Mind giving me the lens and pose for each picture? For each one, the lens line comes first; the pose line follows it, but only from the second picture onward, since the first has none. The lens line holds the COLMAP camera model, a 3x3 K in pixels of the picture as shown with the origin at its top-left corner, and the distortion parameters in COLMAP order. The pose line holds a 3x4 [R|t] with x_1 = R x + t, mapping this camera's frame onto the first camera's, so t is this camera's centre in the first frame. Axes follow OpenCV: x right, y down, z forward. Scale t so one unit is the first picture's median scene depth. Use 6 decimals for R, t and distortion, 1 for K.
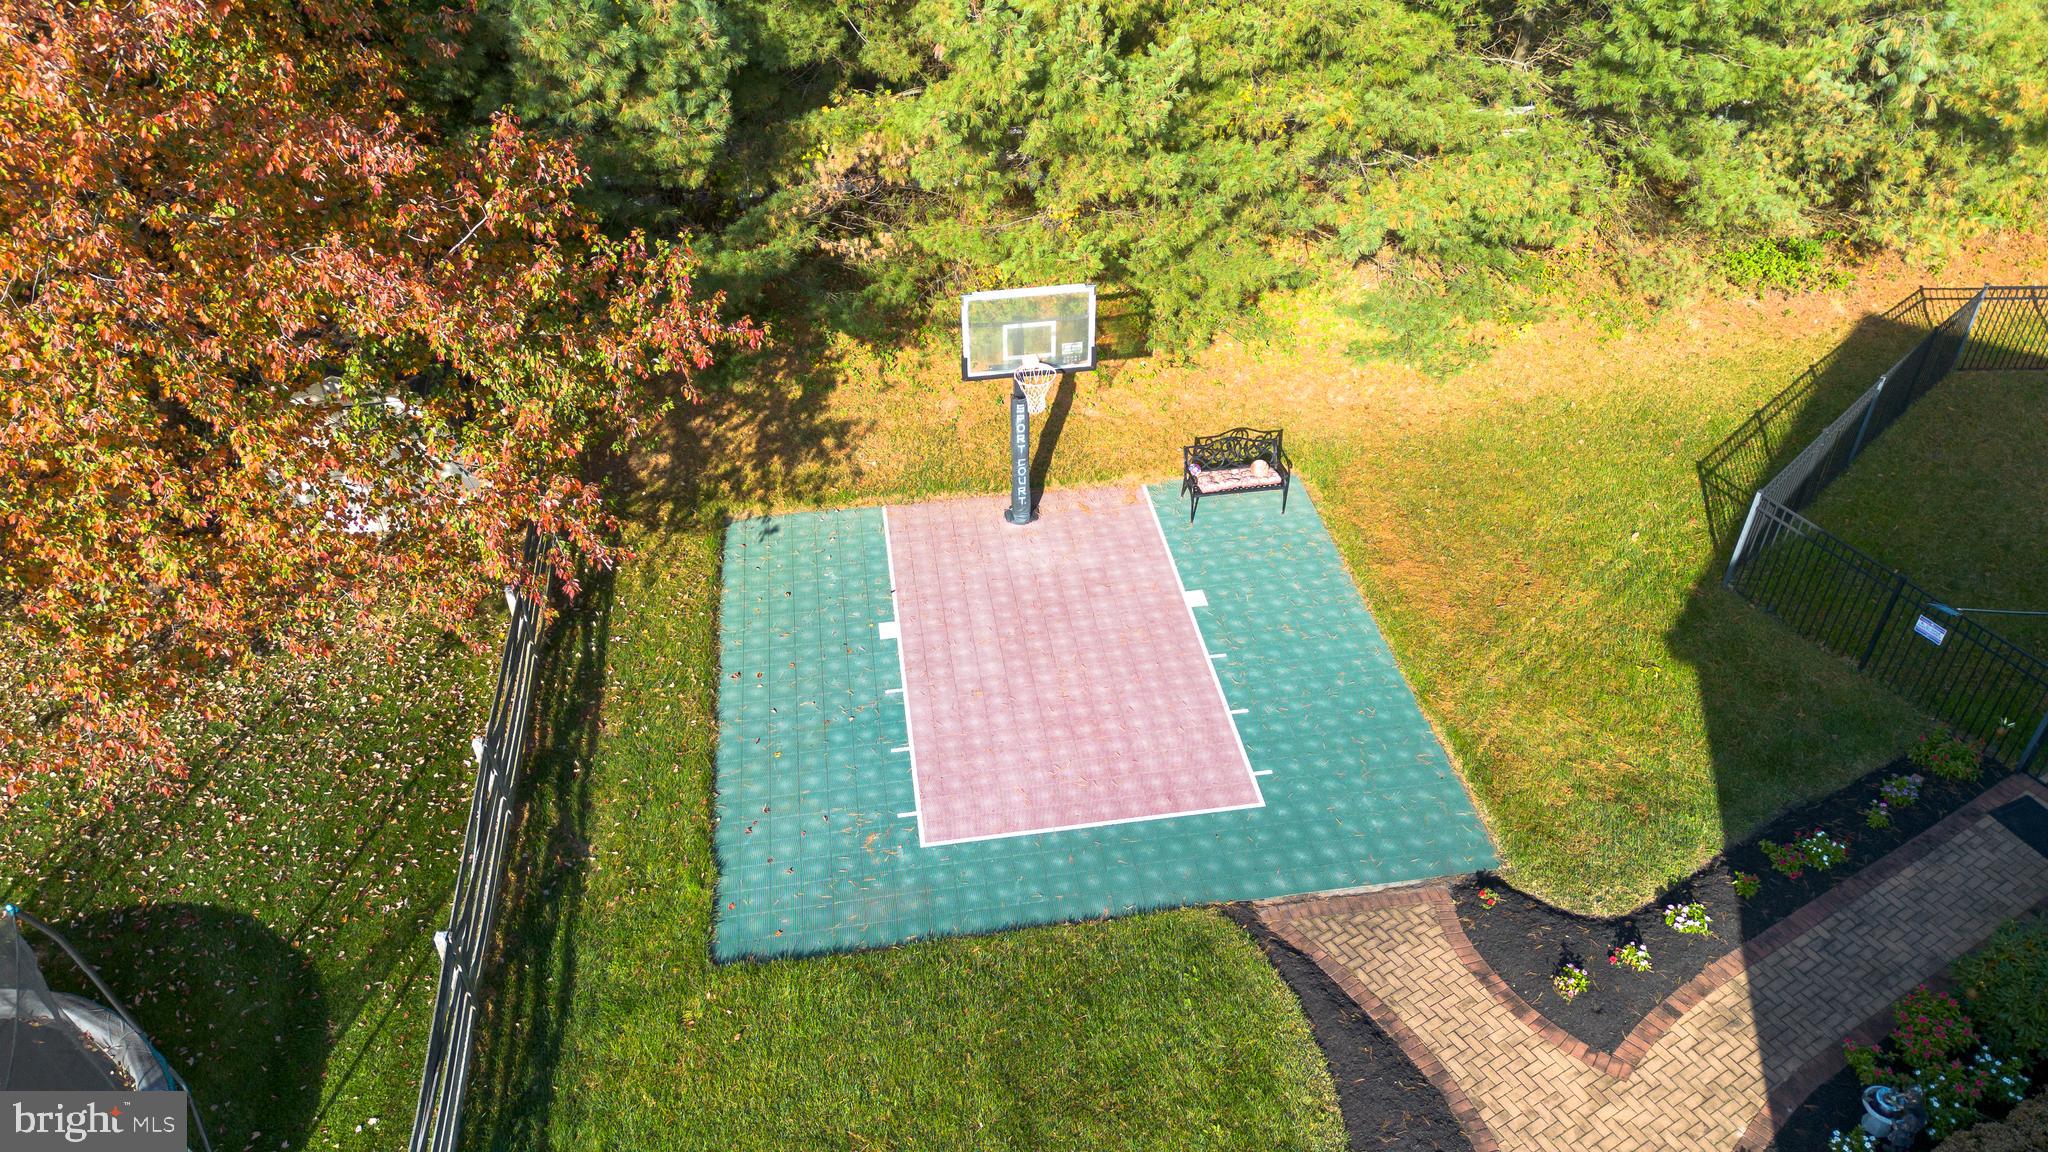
lens RADIAL K [[1444.0, 0, 1021.5], [0, 1444.0, 588.0], [0, 0, 1]] dist [0.065921, -0.070121]
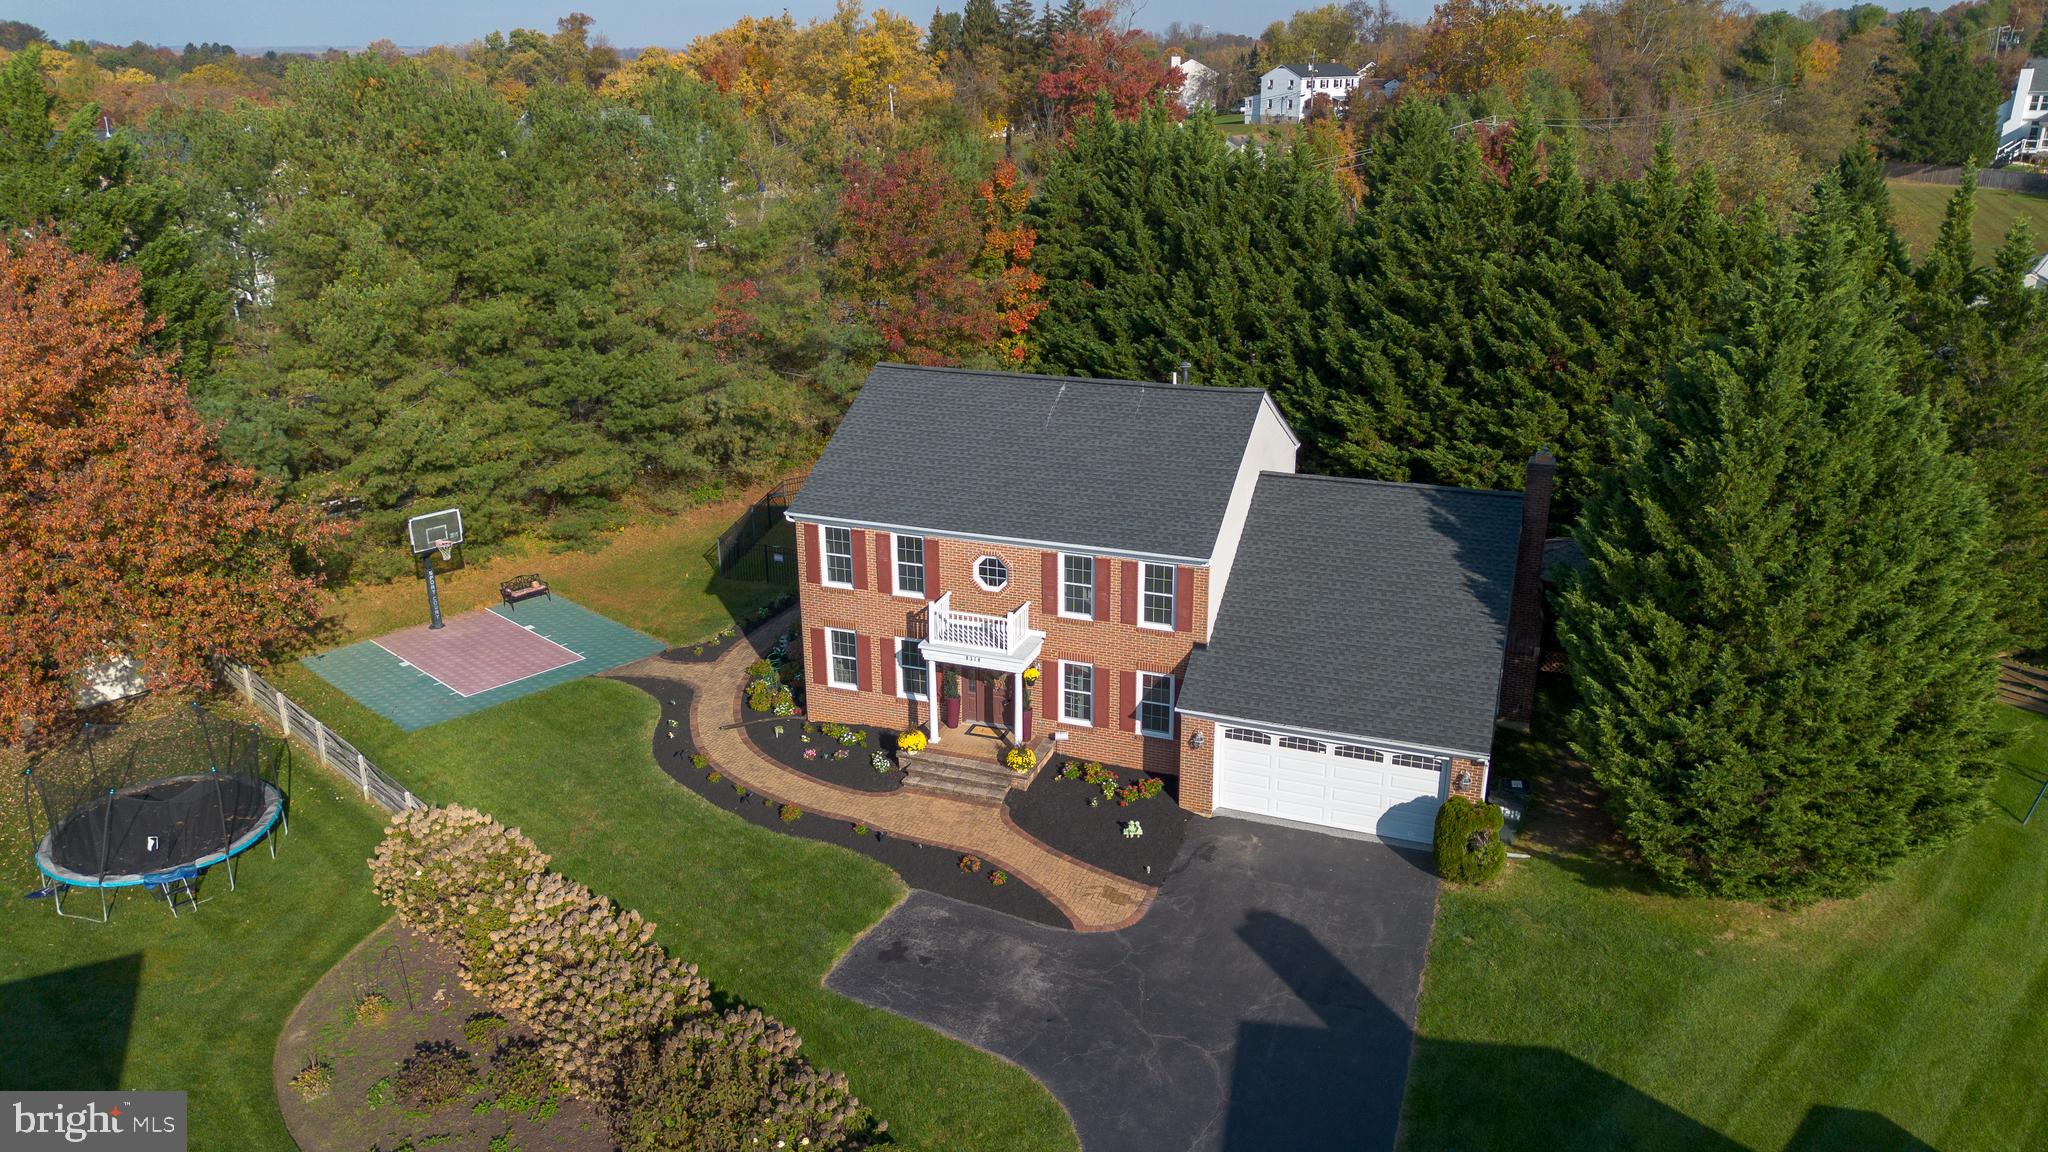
lens RADIAL K [[1444.0, 0, 1035.0], [0, 1444.0, 578.1], [0, 0, 1]] dist [0.065921, -0.070121]
pose [[0.786014, -0.200209, 0.584892, -0.660754], [0.382130, 0.901062, -0.205094, 0.800950], [-0.485962, 0.384712, 0.784753, -1.453316]]
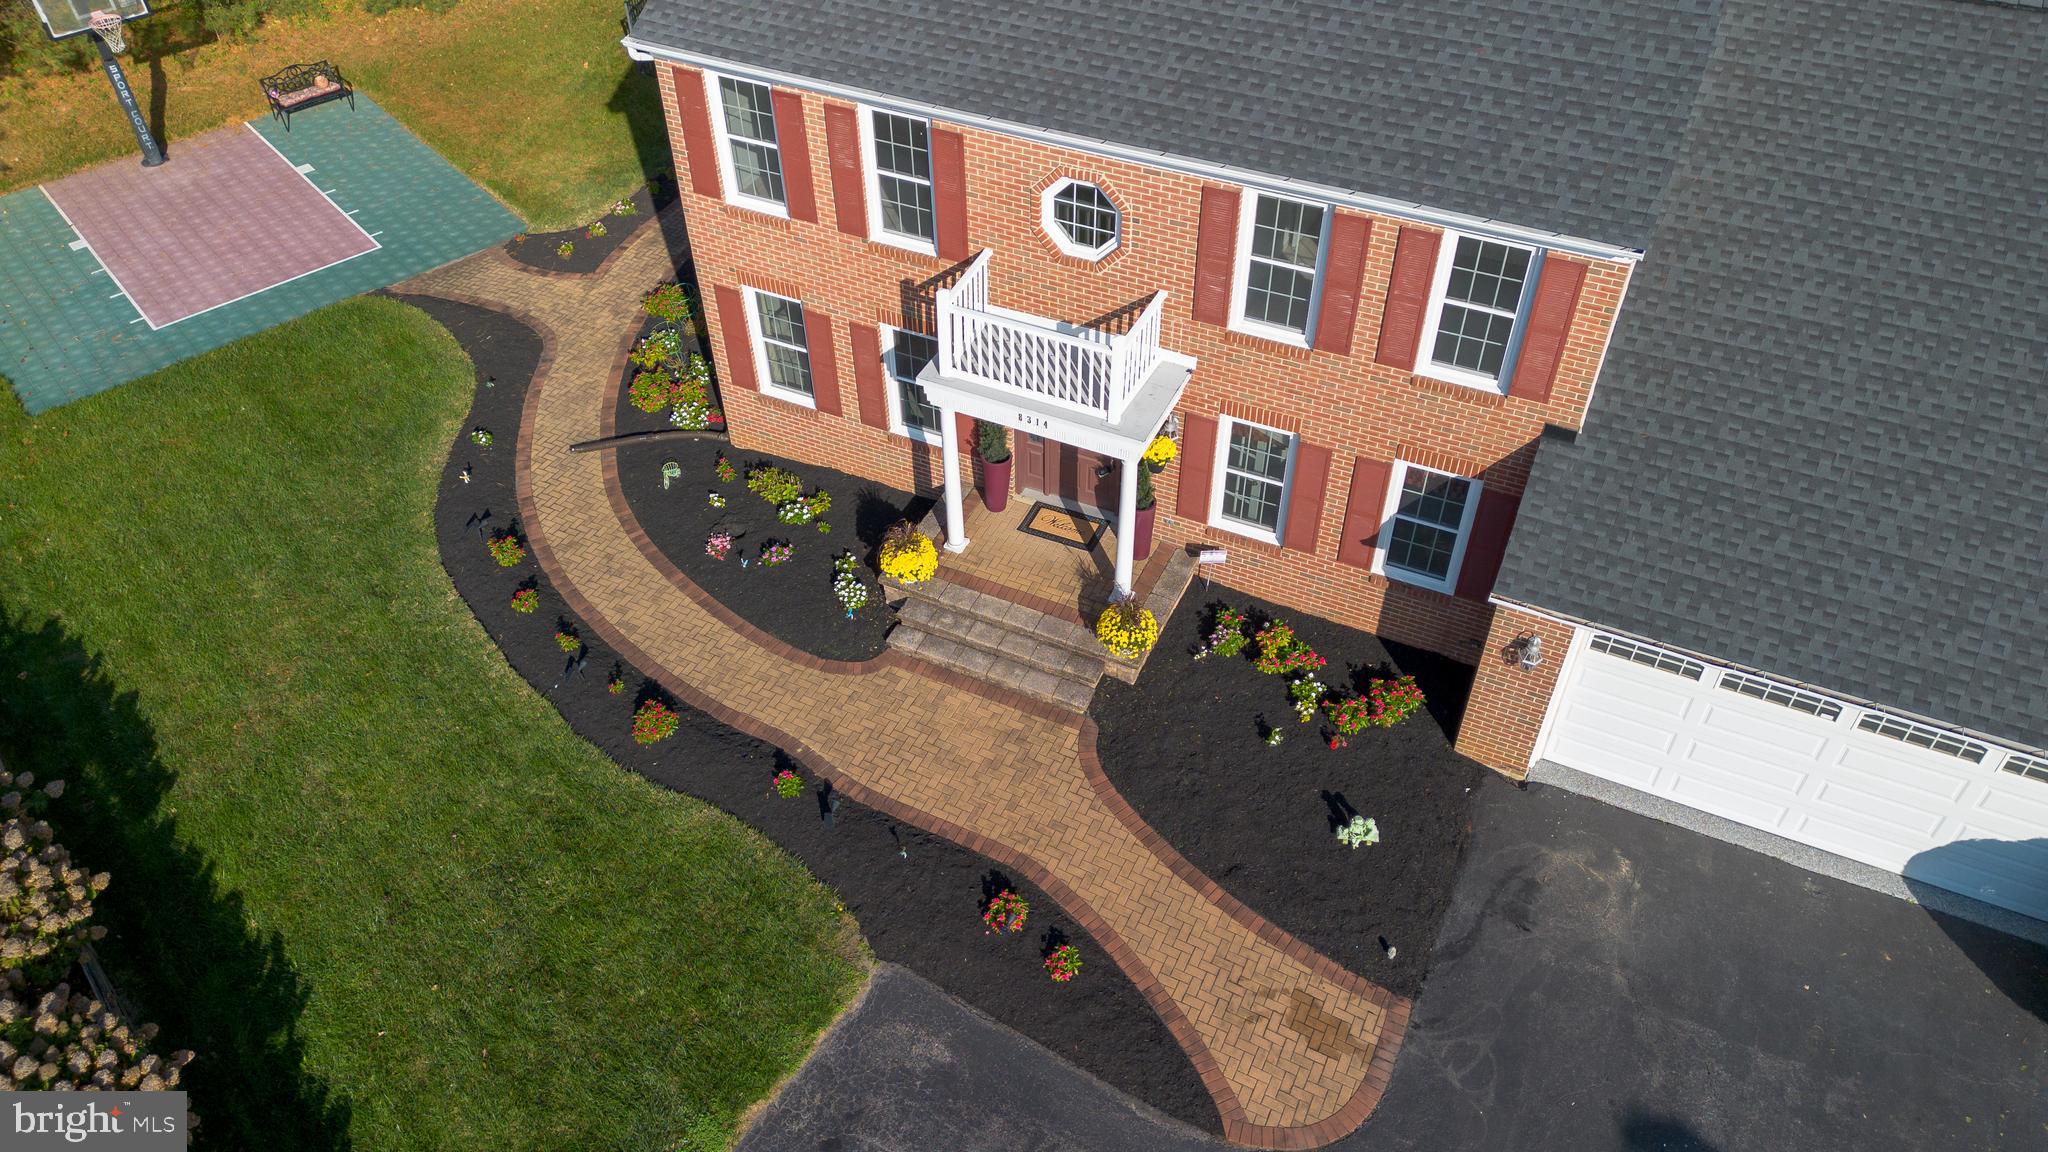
lens RADIAL K [[1444.0, 0, 1030.8], [0, 1444.0, 585.8], [0, 0, 1]] dist [0.065921, -0.070121]
pose [[0.836626, -0.376137, 0.398218, -0.011788], [0.341795, 0.926552, 0.157088, 0.427689], [-0.428057, 0.004685, 0.903740, -0.654952]]
